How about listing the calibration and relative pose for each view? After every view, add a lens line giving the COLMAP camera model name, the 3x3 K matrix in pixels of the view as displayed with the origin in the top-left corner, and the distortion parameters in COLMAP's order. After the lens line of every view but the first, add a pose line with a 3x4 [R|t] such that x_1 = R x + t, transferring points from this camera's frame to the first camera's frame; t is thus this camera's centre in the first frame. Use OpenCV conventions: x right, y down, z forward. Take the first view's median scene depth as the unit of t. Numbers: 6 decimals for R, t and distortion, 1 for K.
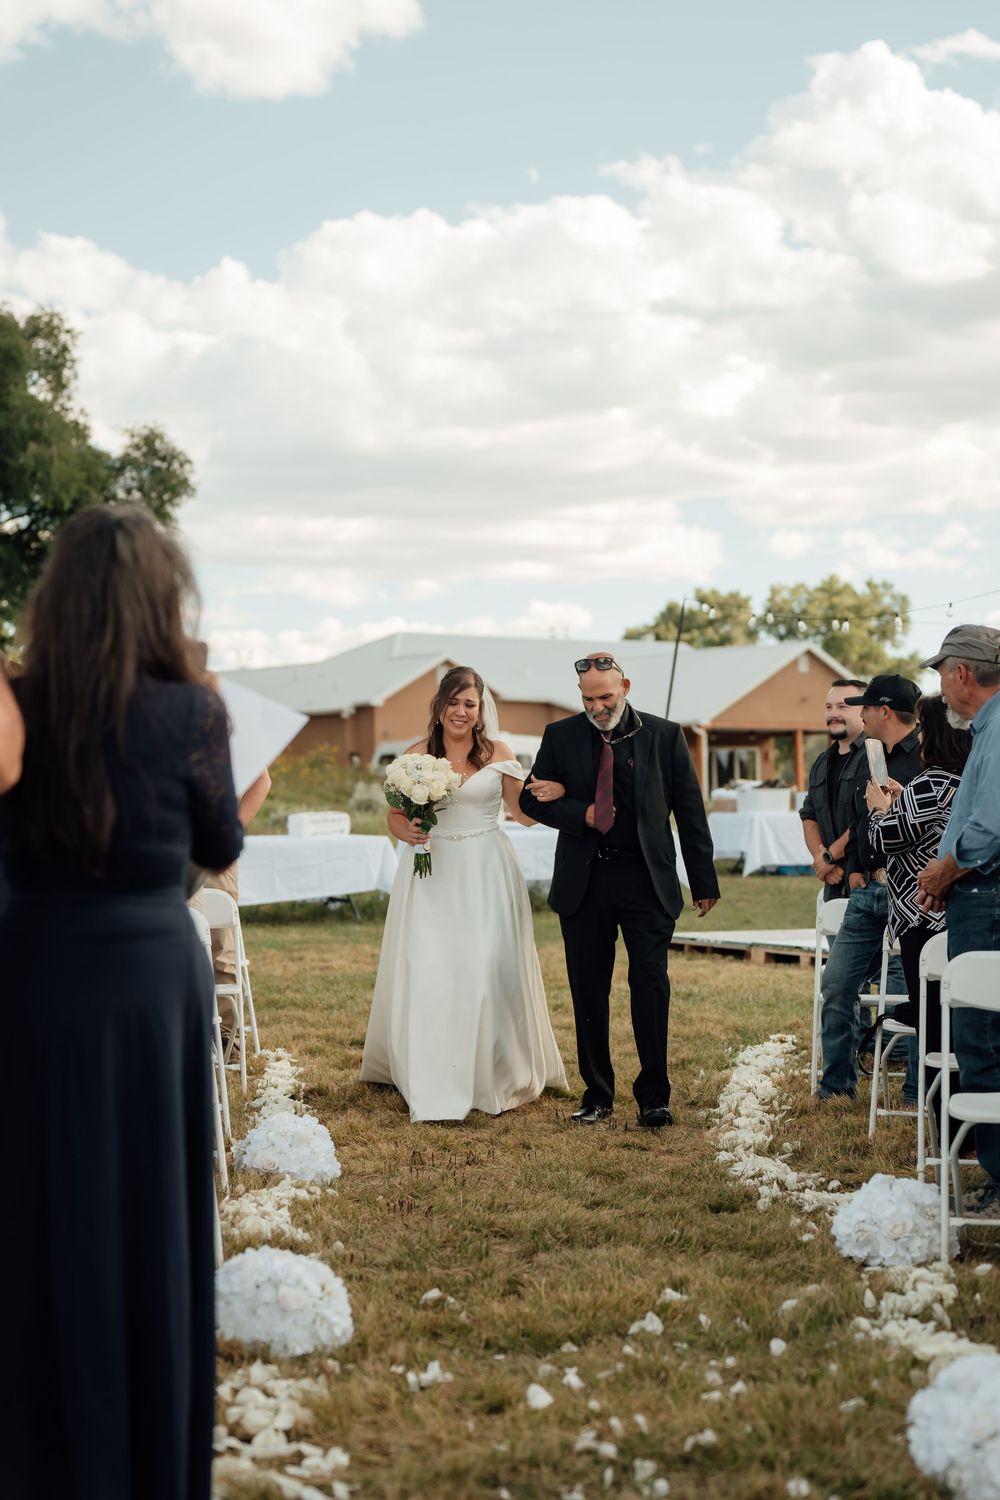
lens RADIAL K [[2455.8, 0, 500.0], [0, 2455.8, 750.0], [0, 0, 1]] dist [0.195999, 0.154931]
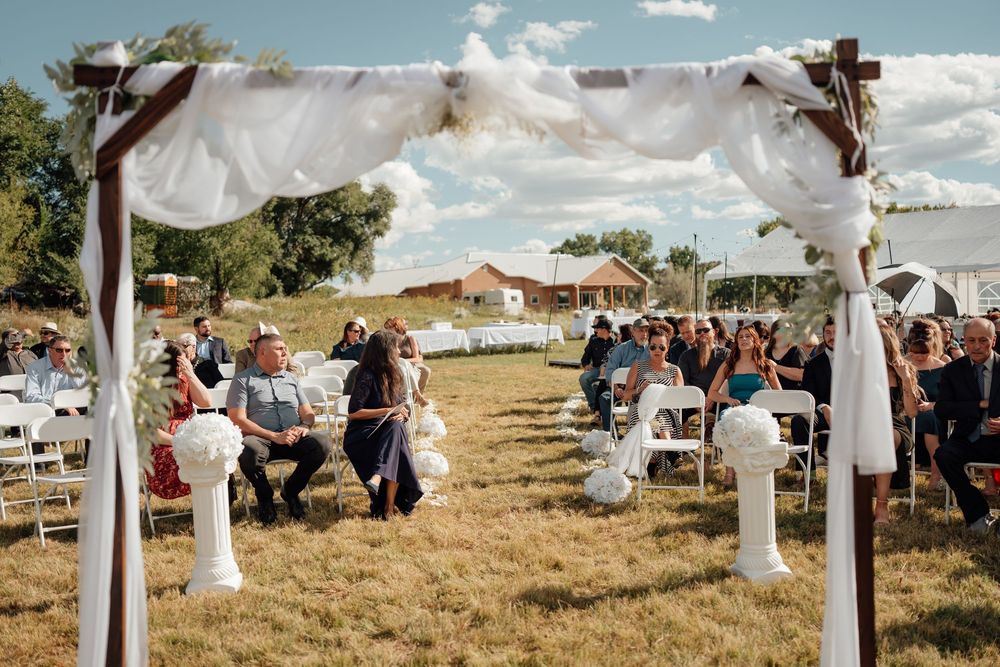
lens RADIAL K [[1029.1, 0, 500.0], [0, 1029.1, 333.5], [0, 0, 1]] dist [0.004683, -0.005969]
pose [[0.999575, -0.017443, -0.023376, 0.020442], [0.018753, 0.998195, 0.057051, -0.023073], [0.022339, -0.057465, 0.998098, -0.195948]]
